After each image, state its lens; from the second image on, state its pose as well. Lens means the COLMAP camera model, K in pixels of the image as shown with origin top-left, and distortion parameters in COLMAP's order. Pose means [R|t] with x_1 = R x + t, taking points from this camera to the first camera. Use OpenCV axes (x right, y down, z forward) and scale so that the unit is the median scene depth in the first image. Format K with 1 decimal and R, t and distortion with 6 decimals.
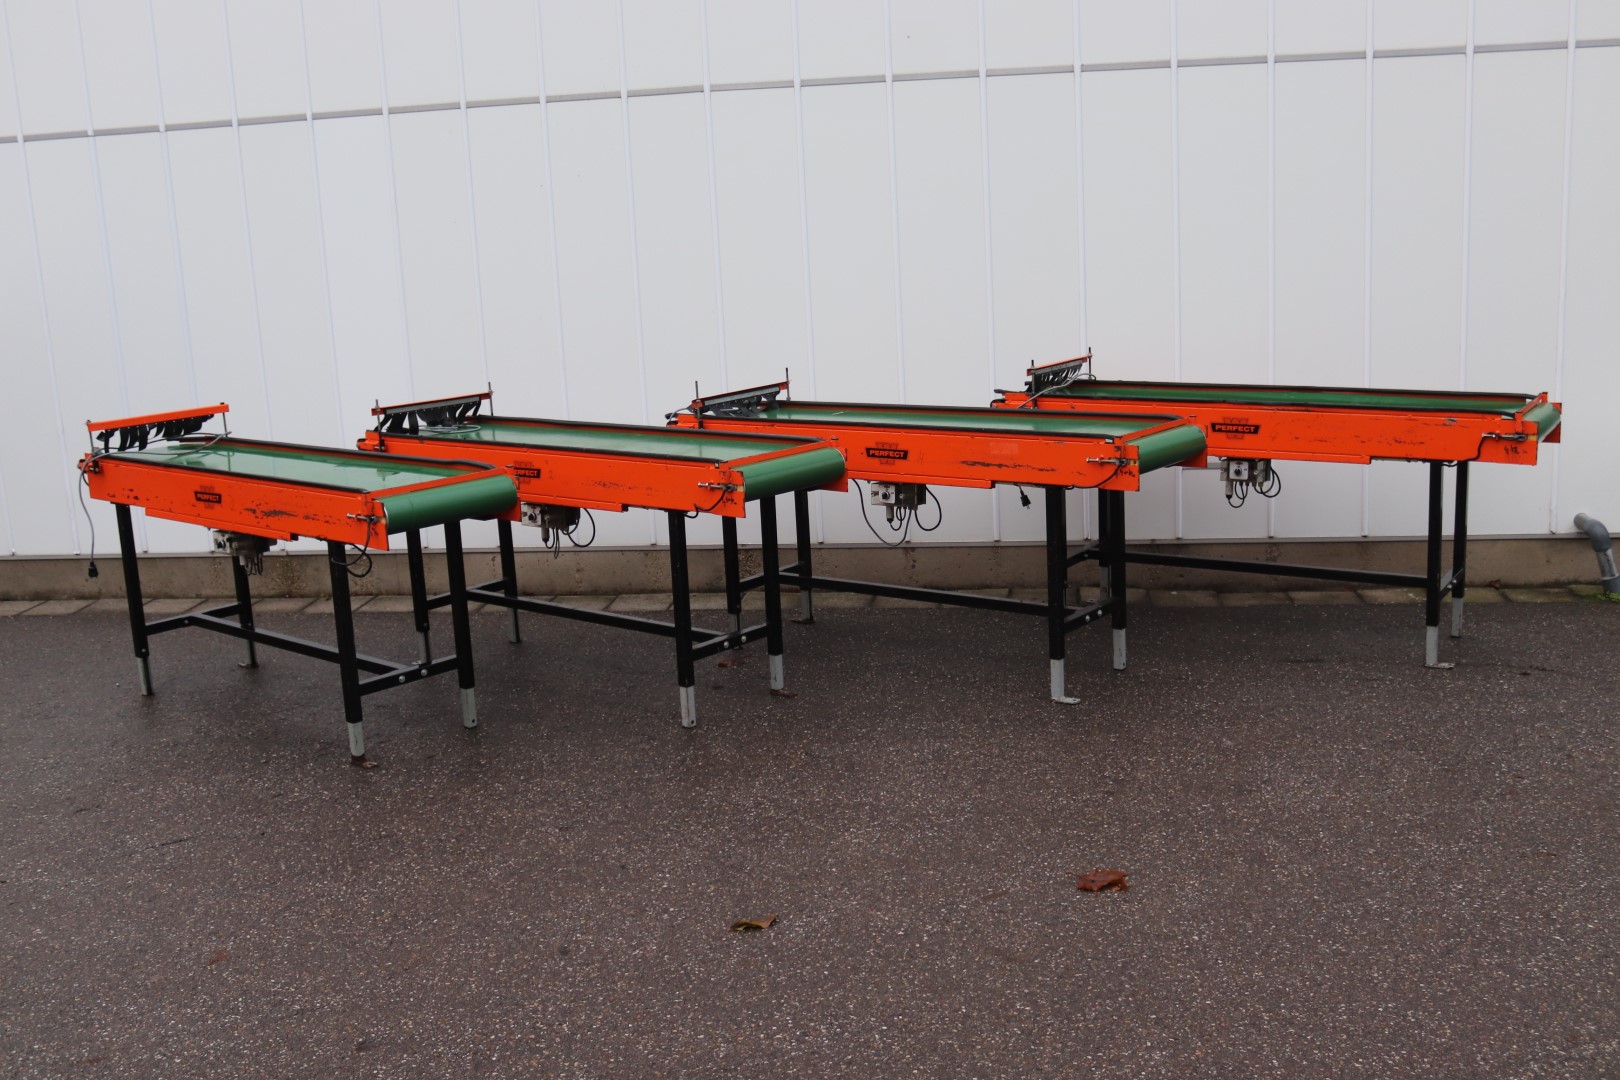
lens RADIAL K [[1636.8, 0, 810.0], [0, 1636.8, 540.0], [0, 0, 1]] dist [-0.171275, 0.245885]
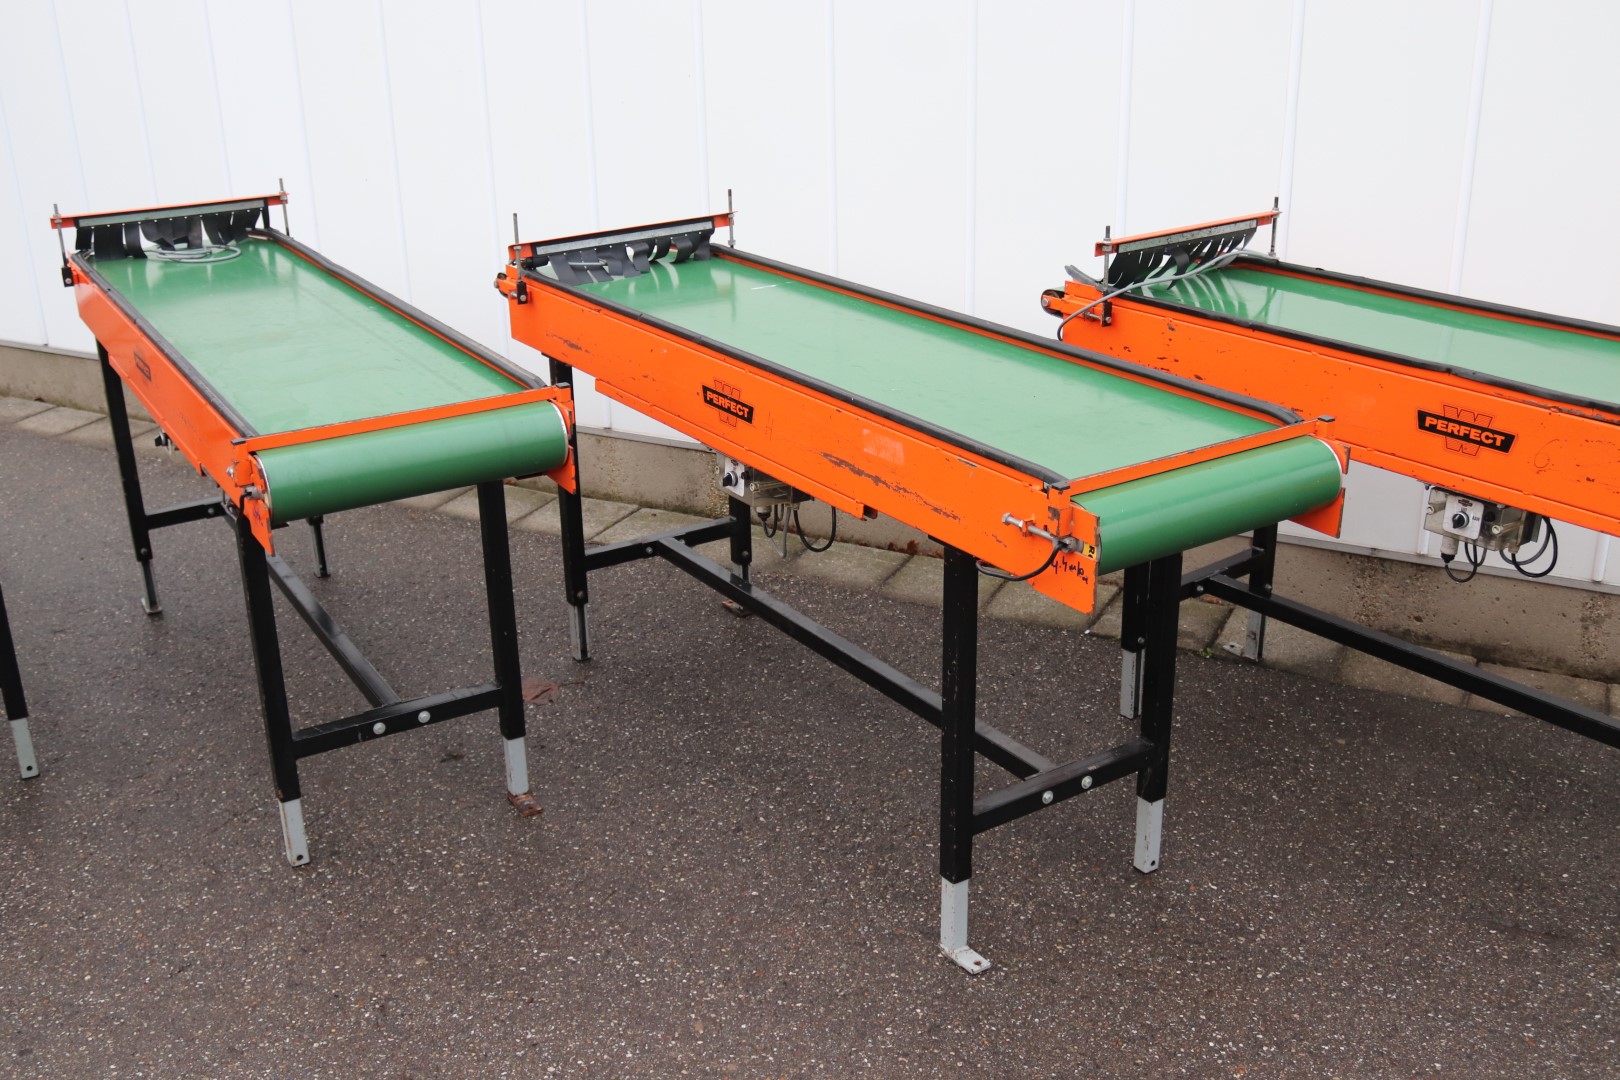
lens RADIAL K [[1636.8, 0, 810.0], [0, 1636.8, 540.0], [0, 0, 1]] dist [-0.171275, 0.245885]
pose [[0.948197, 0.144249, -0.283045, 0.206364], [-0.090782, 0.976849, 0.193715, -0.104319], [0.304436, -0.157985, 0.939340, 0.474642]]
